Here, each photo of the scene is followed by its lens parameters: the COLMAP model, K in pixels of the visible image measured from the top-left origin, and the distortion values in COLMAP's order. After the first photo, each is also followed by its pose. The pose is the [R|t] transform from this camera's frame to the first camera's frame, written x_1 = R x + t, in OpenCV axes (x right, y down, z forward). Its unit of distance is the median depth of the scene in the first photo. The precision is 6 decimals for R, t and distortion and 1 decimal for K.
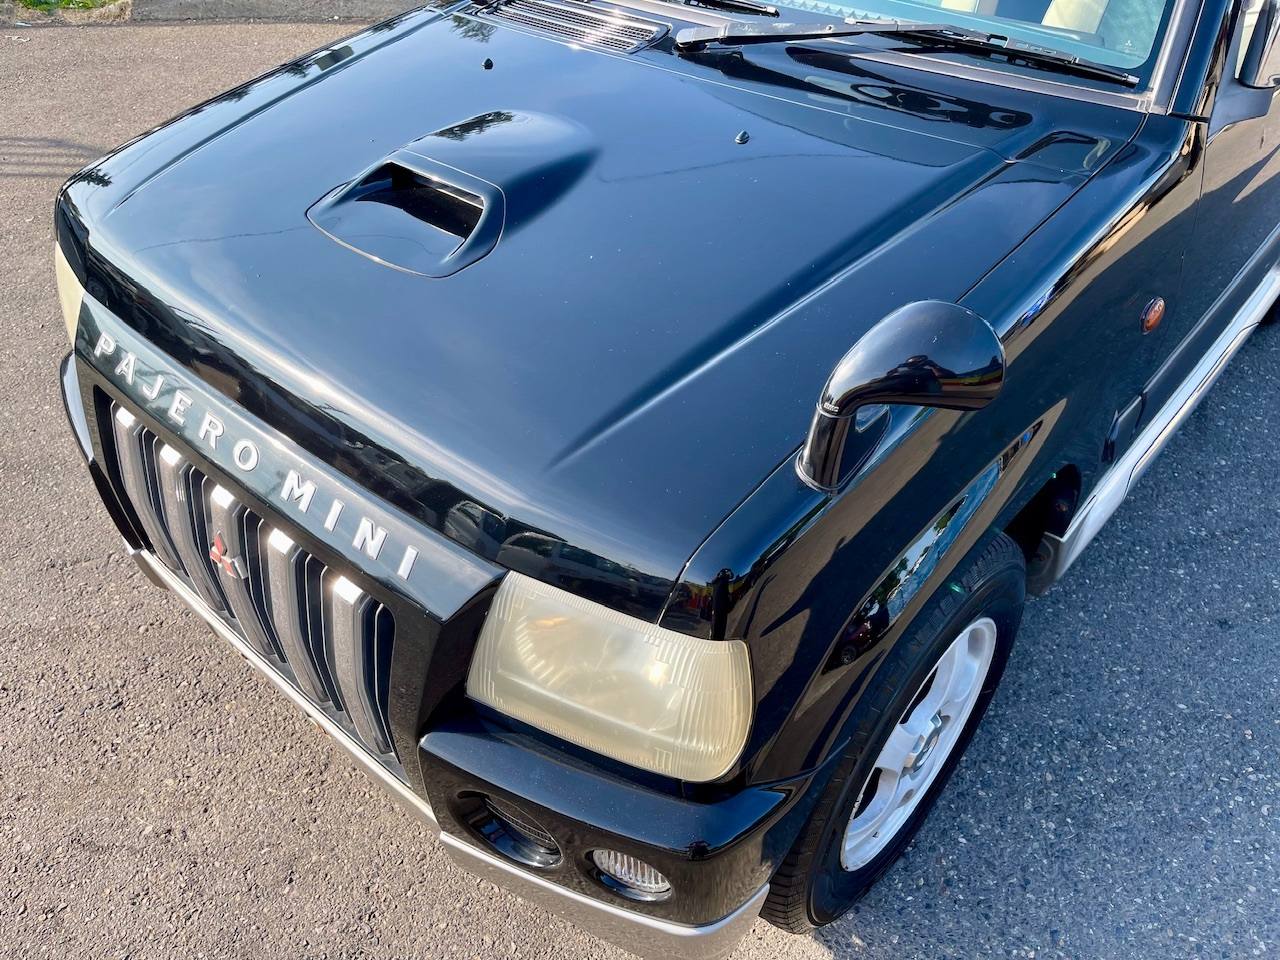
lens RADIAL K [[968.4, 0, 637.9], [0, 968.4, 493.4], [0, 0, 1]] dist [0.084406, -0.130579]
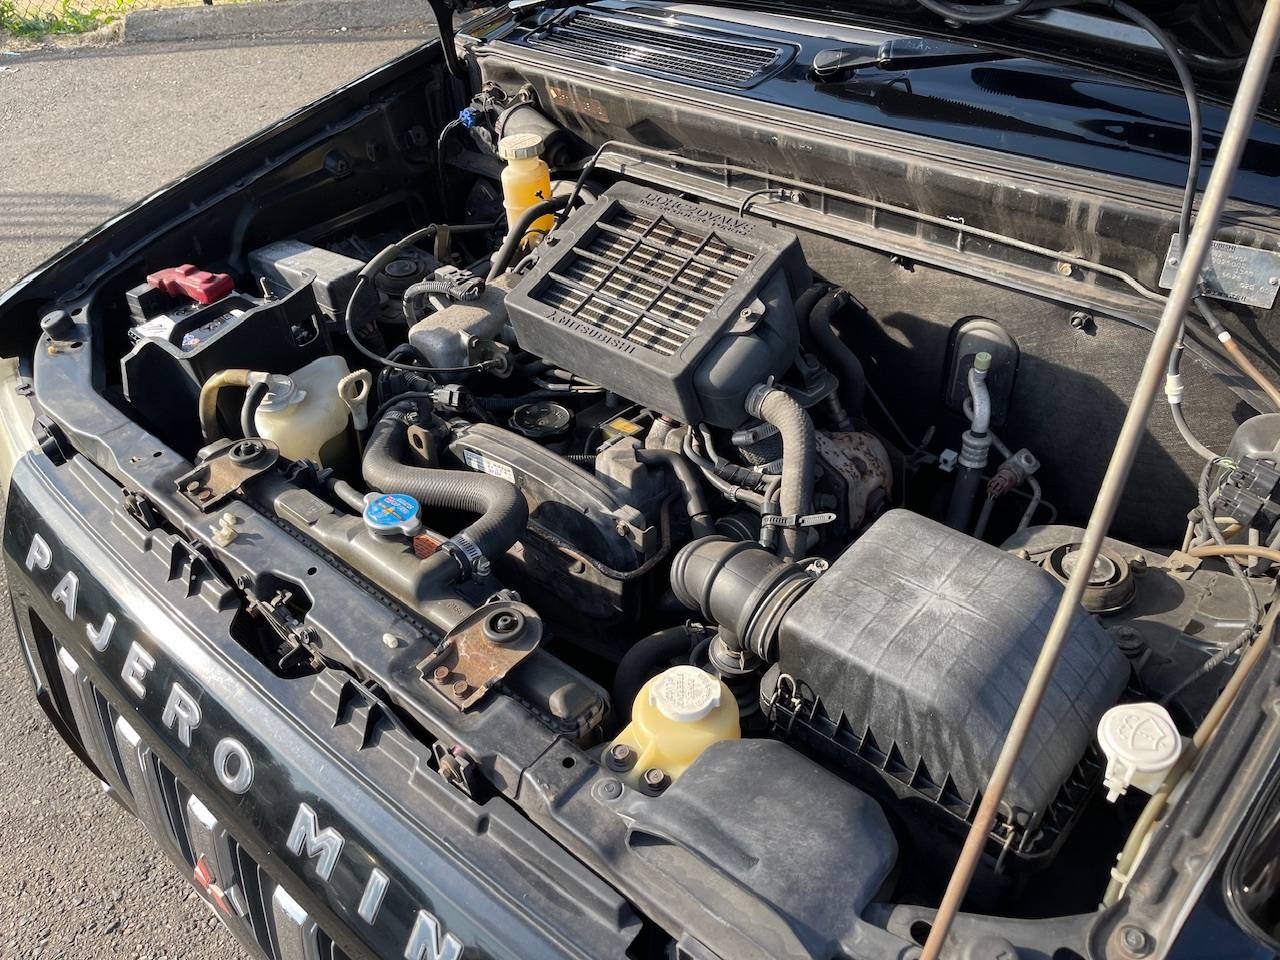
lens RADIAL K [[968.4, 0, 637.9], [0, 968.4, 493.4], [0, 0, 1]] dist [0.084406, -0.130579]
pose [[0.998707, -0.042426, -0.027998, -0.076222], [0.042777, 0.999012, 0.012041, -0.152738], [0.027459, -0.013223, 0.999535, 0.255266]]
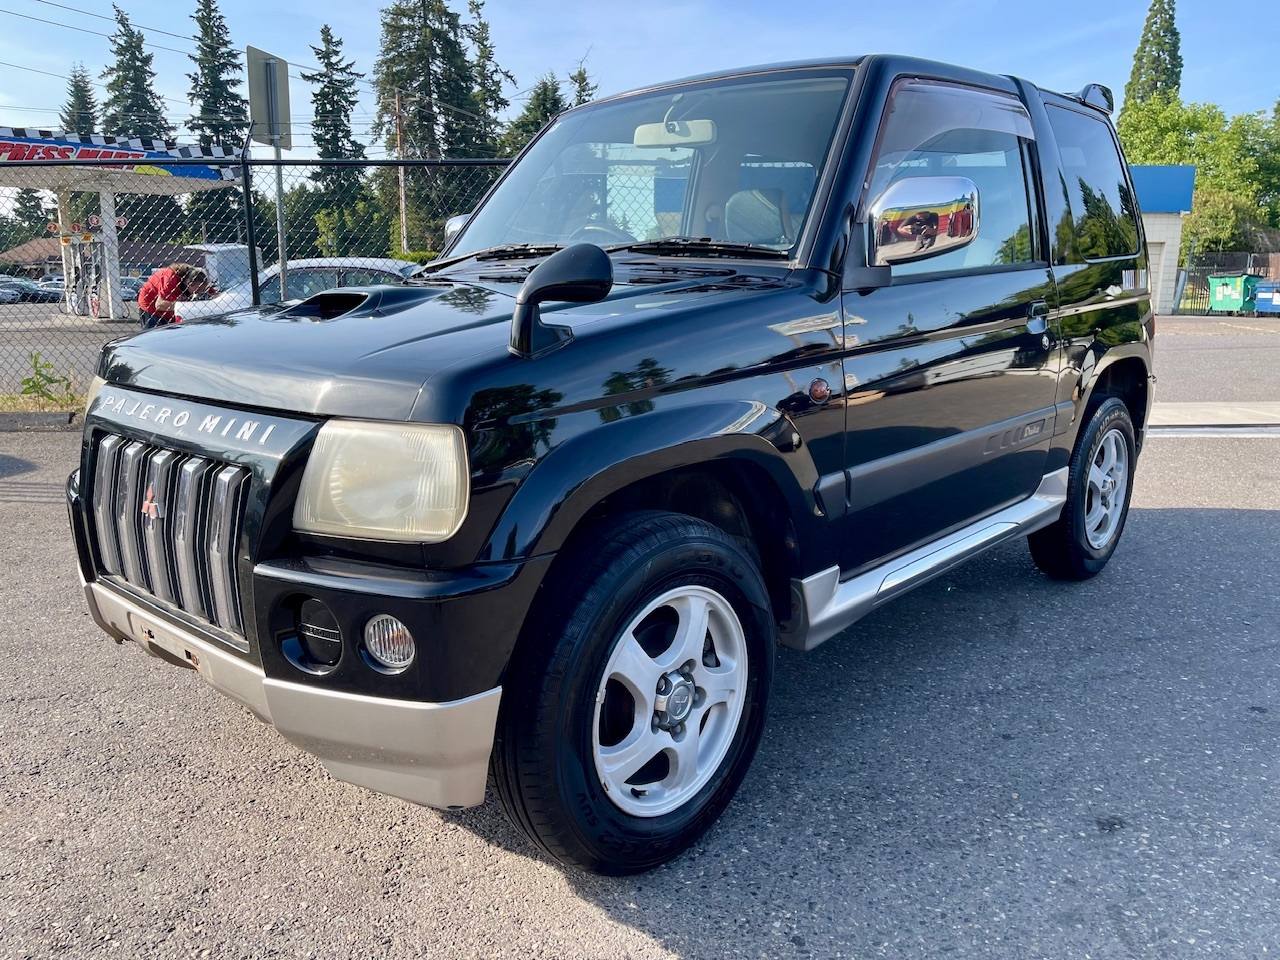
lens RADIAL K [[958.5, 0, 640.0], [0, 958.5, 480.0], [0, 0, 1]] dist [0.078394, -0.137590]
pose [[0.999840, 0.012737, -0.012544, 0.219642], [-0.017117, 0.884496, -0.466233, 0.498731], [0.005157, 0.466374, 0.884573, -0.180018]]
